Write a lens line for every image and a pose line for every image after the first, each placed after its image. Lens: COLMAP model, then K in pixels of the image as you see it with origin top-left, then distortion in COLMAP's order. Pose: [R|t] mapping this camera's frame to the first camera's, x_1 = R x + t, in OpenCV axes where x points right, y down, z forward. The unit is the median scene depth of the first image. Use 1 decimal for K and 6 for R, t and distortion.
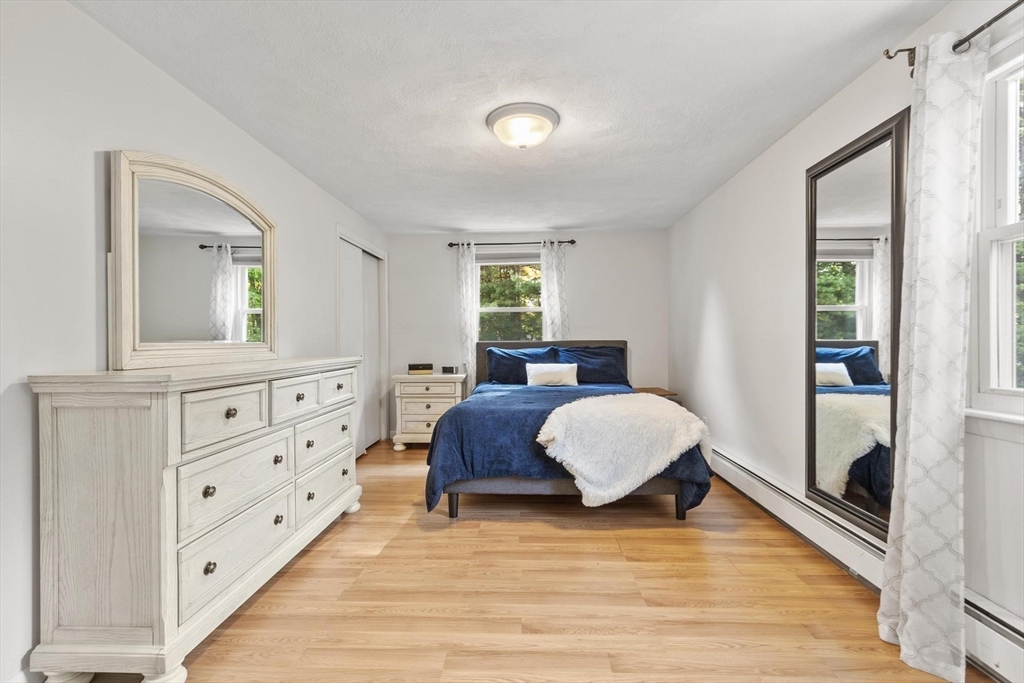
lens RADIAL K [[462.8, 0, 499.3], [0, 462.8, 346.3], [0, 0, 1]] dist [0.004238, -0.000445]
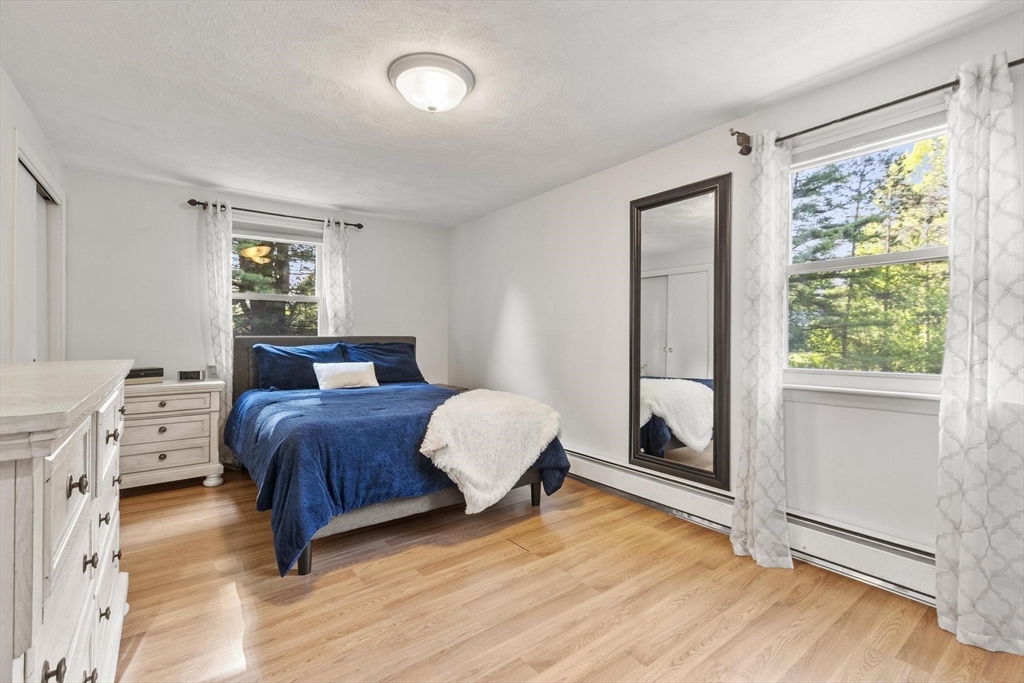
lens RADIAL K [[462.8, 0, 512.3], [0, 462.8, 338.5], [0, 0, 1]] dist [0.004238, -0.000445]
pose [[0.762793, 0.005489, 0.646620, -0.343981], [0.000977, 0.999953, -0.009641, 0.001587], [-0.646642, 0.007985, 0.762752, 0.228449]]
